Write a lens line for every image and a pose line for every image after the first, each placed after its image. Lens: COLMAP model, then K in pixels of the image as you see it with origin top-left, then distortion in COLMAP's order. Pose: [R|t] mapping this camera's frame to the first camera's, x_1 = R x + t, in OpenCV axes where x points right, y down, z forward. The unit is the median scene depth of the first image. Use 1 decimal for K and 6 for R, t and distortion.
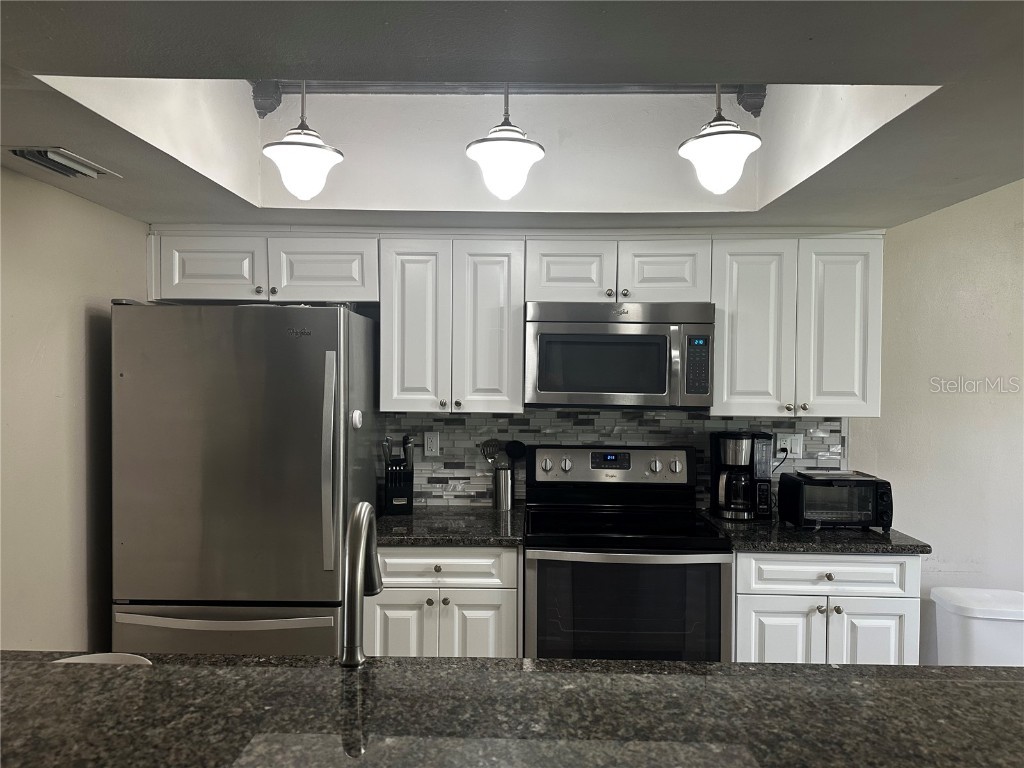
lens RADIAL K [[718.3, 0, 526.1], [0, 718.3, 366.6], [0, 0, 1]] dist [0.010742, -0.008159]
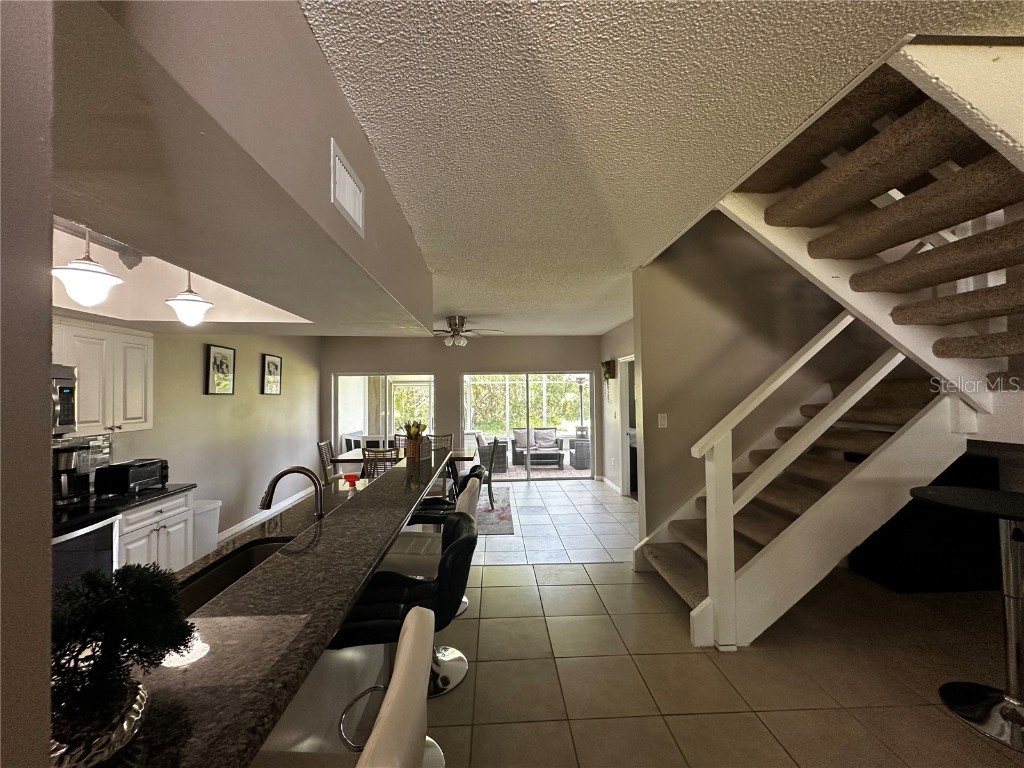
lens RADIAL K [[408.8, 0, 505.9], [0, 408.8, 383.2], [0, 0, 1]] dist [-0.000533, 0.000668]
pose [[-0.064895, 0.015315, 0.997775, -0.731768], [-0.002704, 0.999876, -0.015523, -0.042220], [-0.997888, -0.003706, -0.064845, 0.125849]]
